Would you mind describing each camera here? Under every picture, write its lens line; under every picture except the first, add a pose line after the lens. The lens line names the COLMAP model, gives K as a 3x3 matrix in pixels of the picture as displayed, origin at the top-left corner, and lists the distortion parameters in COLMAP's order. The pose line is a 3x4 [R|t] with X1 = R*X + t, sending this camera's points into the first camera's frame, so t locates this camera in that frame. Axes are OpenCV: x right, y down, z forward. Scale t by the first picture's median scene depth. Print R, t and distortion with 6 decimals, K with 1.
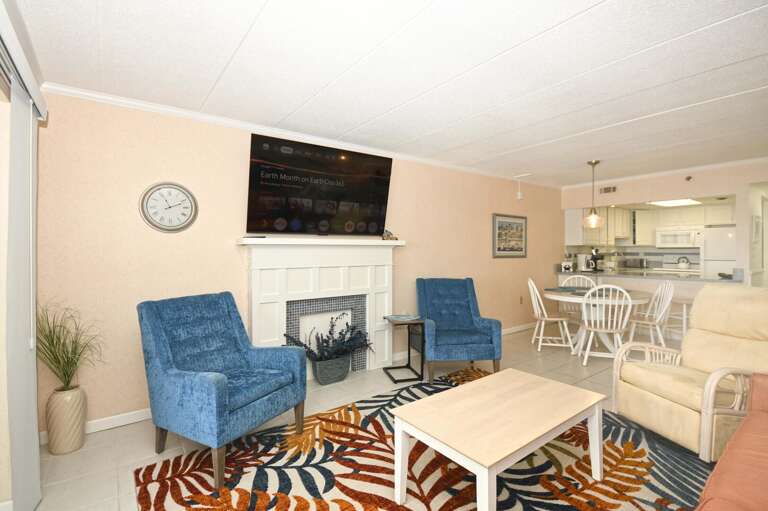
lens RADIAL K [[357.5, 0, 384.0], [0, 357.5, 255.5], [0, 0, 1]] dist [0.000876, -0.000152]
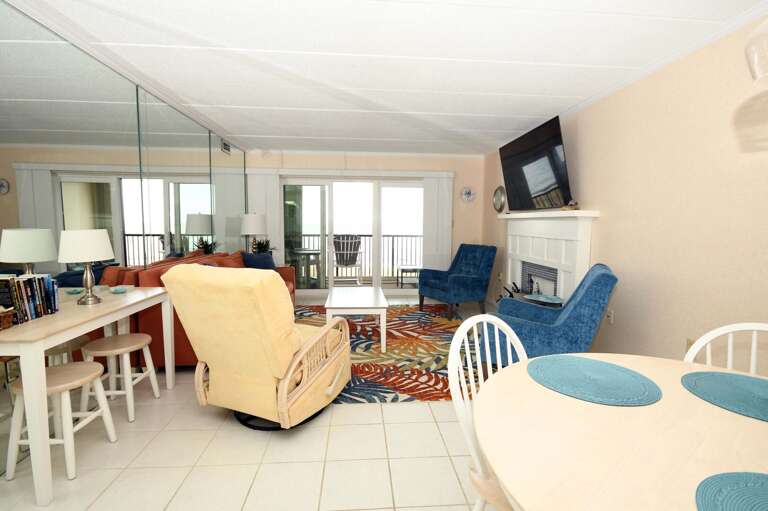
lens RADIAL K [[357.5, 0, 384.0], [0, 357.5, 255.5], [0, 0, 1]] dist [0.000876, -0.000152]
pose [[-0.540681, 0.077473, -0.837652, 0.965054], [-0.016552, 0.994578, 0.102670, -0.016726], [0.841065, 0.069377, -0.536467, 1.097441]]
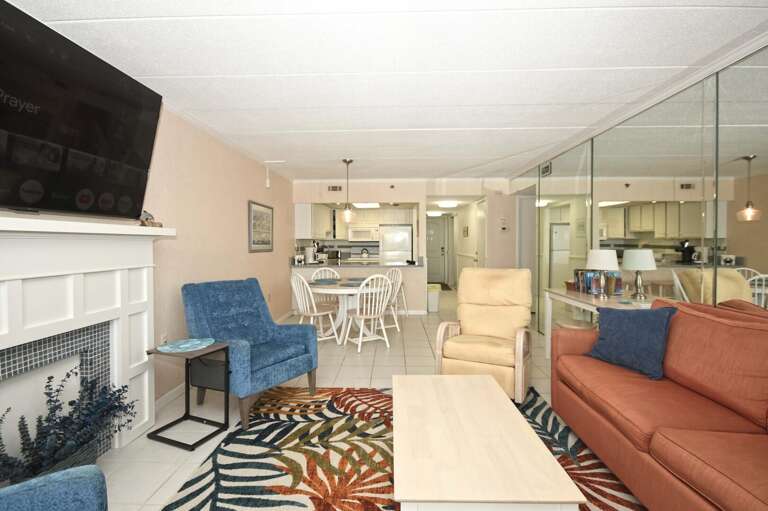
lens RADIAL K [[357.5, 0, 384.0], [0, 357.5, 255.5], [0, 0, 1]] dist [0.000876, -0.000152]
pose [[0.620943, -0.026809, 0.783397, -0.223246], [0.012274, 0.999625, 0.024479, -0.003886], [-0.783760, -0.005585, 0.621039, 0.298354]]
